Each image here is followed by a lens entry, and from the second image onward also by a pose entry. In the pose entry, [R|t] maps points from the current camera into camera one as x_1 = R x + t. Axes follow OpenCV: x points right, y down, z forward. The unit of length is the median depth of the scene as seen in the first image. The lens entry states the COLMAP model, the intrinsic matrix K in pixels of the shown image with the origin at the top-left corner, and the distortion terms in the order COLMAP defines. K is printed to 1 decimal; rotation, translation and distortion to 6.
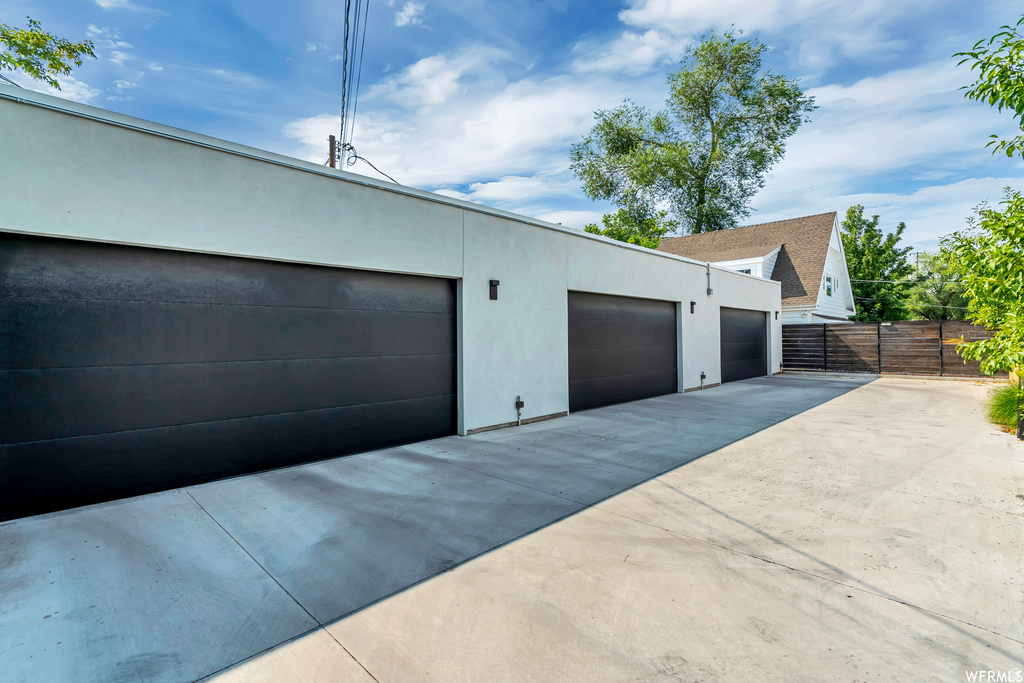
lens RADIAL K [[485.8, 0, 523.9], [0, 485.8, 337.4], [0, 0, 1]] dist [0.006936, -0.000135]
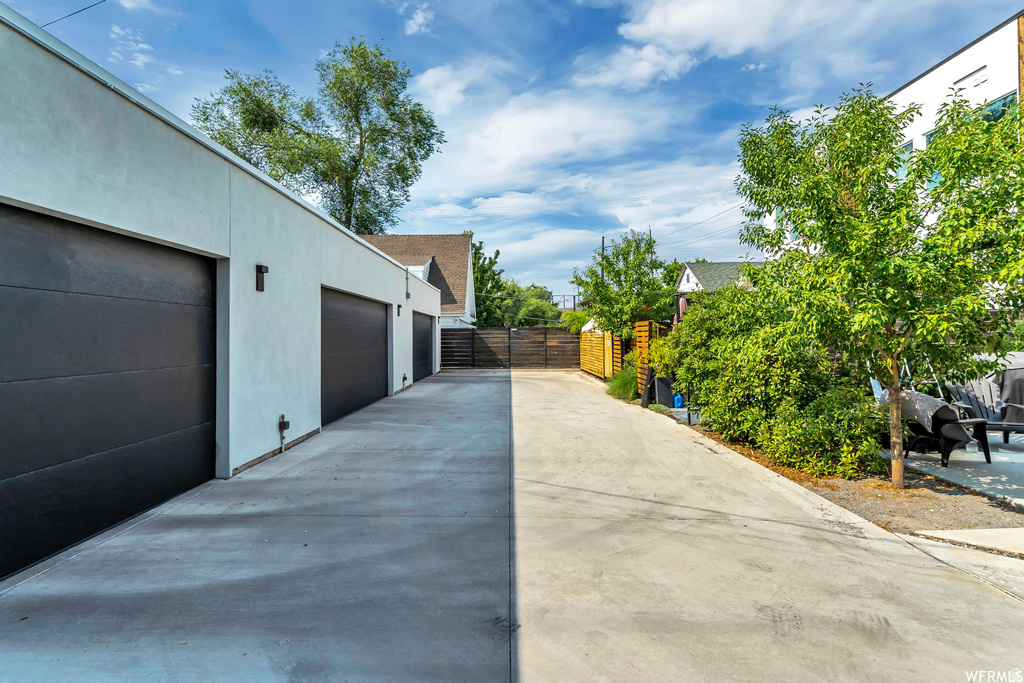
lens RADIAL K [[489.4, 0, 518.5], [0, 489.4, 333.6], [0, 0, 1]] dist [0.016148, -0.000032]
pose [[0.717304, 0.008626, 0.696707, -0.297418], [-0.000296, 0.999927, -0.012076, -0.001958], [-0.696760, 0.008456, 0.717255, 0.162979]]
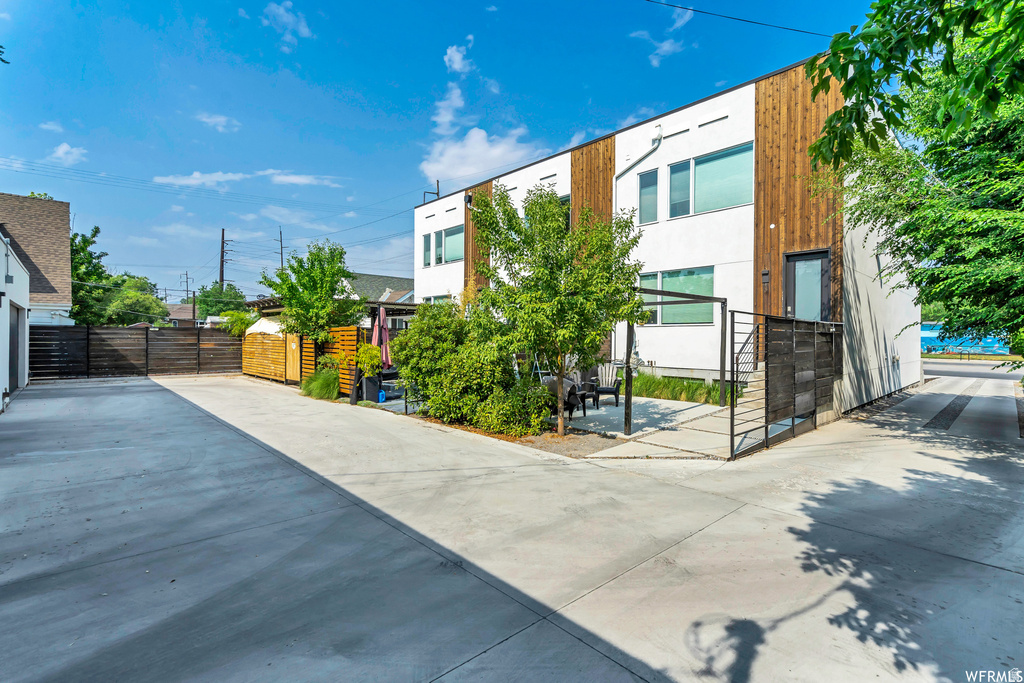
lens RADIAL K [[456.4, 0, 512.0], [0, 456.4, 341.5], [0, 0, 1]] dist [0.009094, -0.000280]
pose [[0.054842, 0.005124, 0.998482, -0.476965], [-0.009047, 0.999948, -0.004635, -0.005145], [-0.998454, -0.008779, 0.054886, 0.339292]]
